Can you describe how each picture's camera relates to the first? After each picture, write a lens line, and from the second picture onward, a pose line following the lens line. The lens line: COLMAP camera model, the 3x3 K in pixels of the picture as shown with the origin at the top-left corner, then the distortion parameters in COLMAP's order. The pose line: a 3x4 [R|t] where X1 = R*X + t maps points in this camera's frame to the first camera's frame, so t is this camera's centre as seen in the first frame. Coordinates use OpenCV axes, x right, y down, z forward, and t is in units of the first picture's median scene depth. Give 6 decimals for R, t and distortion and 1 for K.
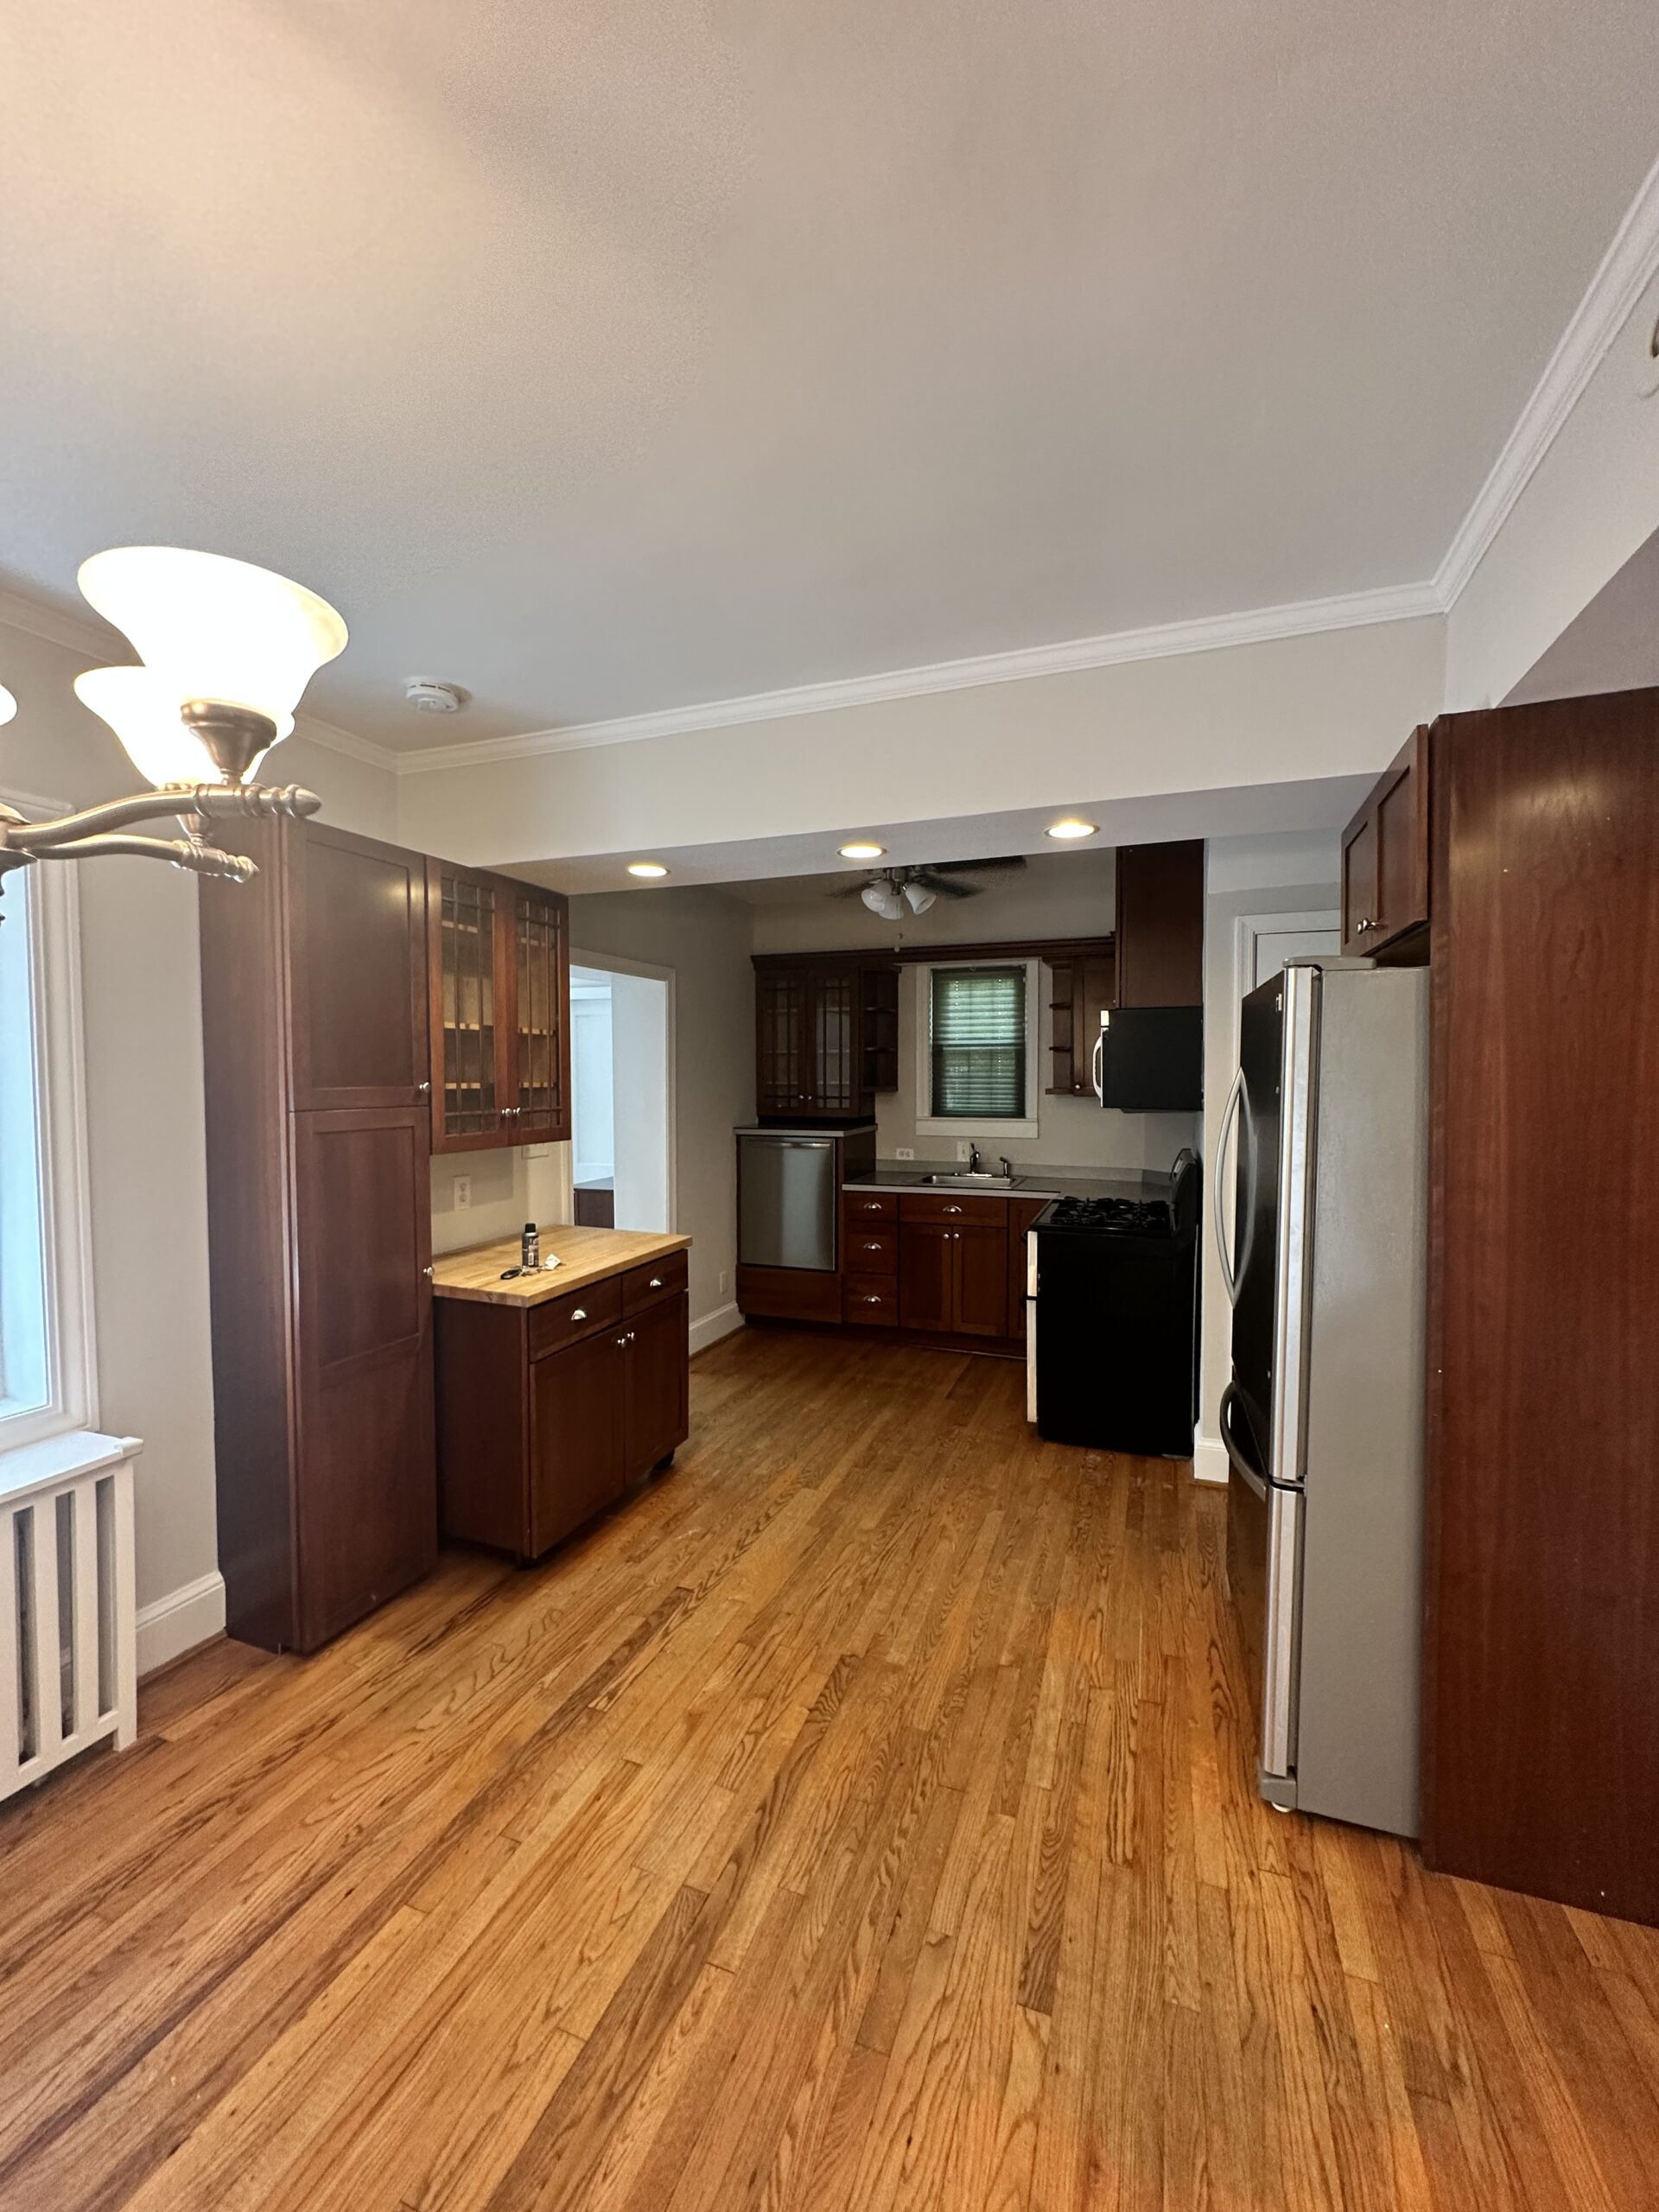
lens RADIAL K [[892.0, 0, 828.0], [0, 892.0, 1104.3], [0, 0, 1]] dist [-0.003552, -0.000067]
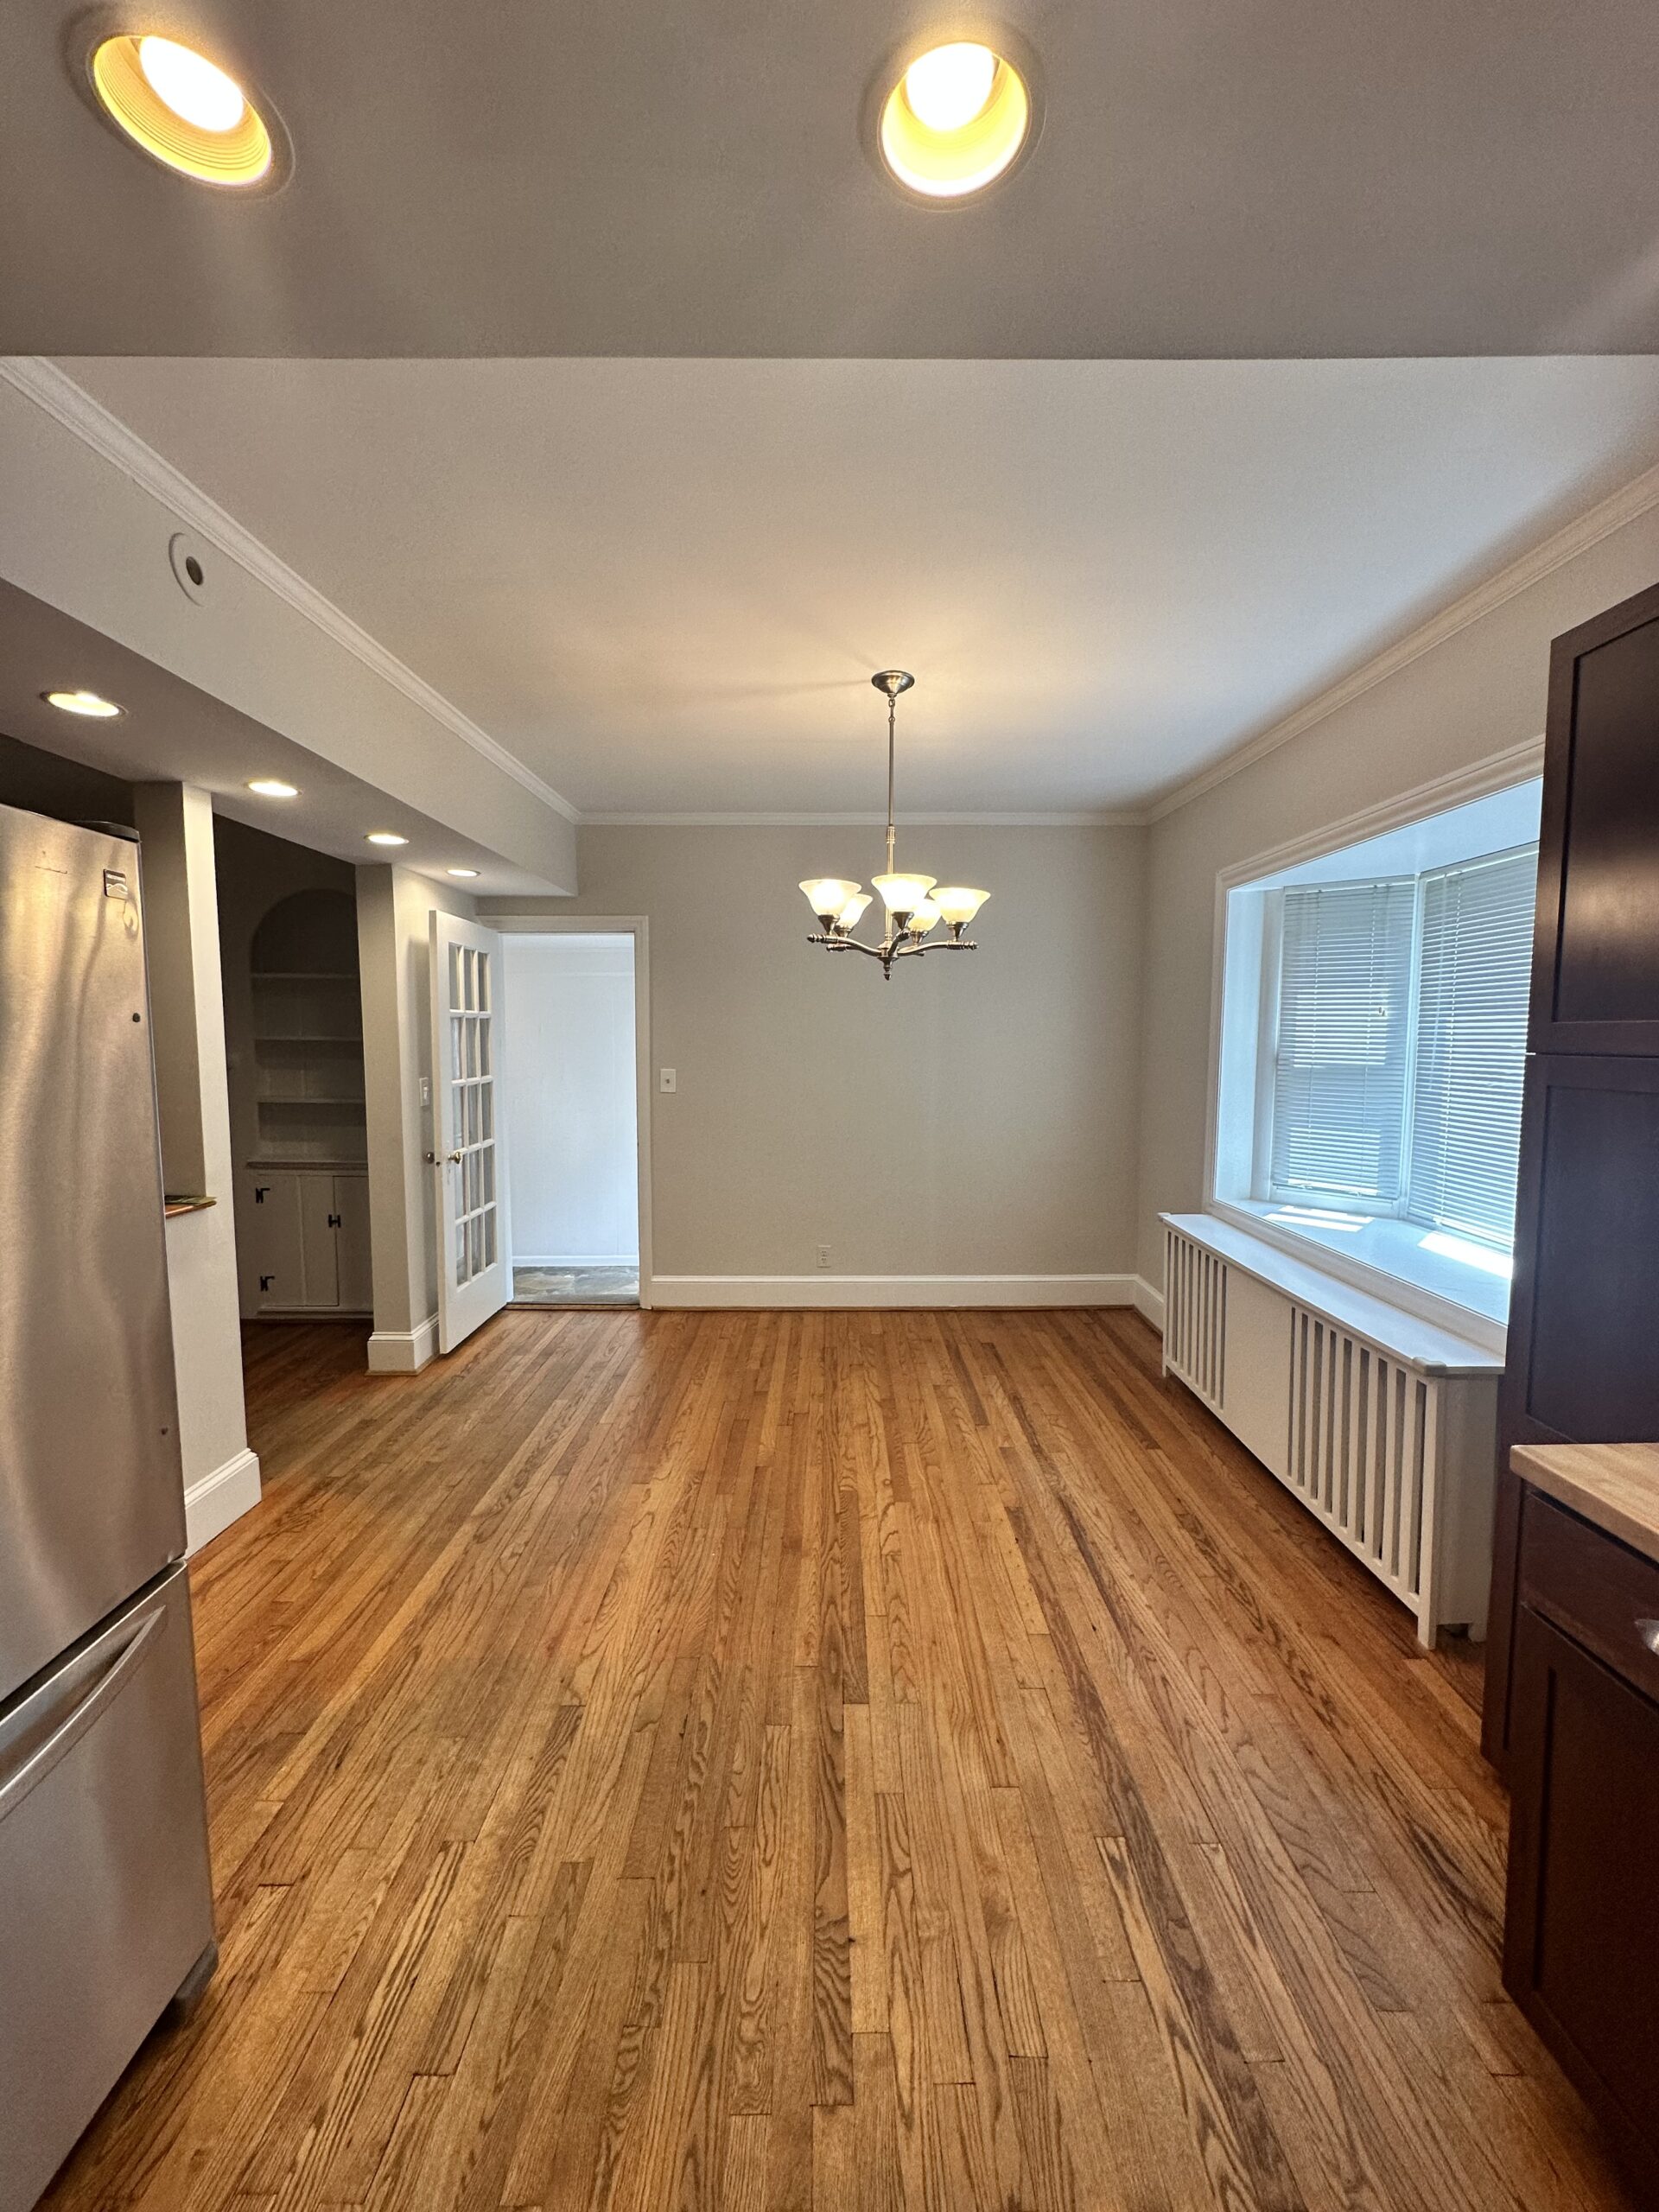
lens RADIAL K [[892.0, 0, 827.6], [0, 892.0, 1096.9], [0, 0, 1]] dist [-0.003552, -0.000067]
pose [[-0.936070, 0.024409, -0.350965, 0.272373], [-0.011641, 0.994895, 0.100242, -0.031112], [0.351620, 0.097919, -0.931008, 1.951178]]
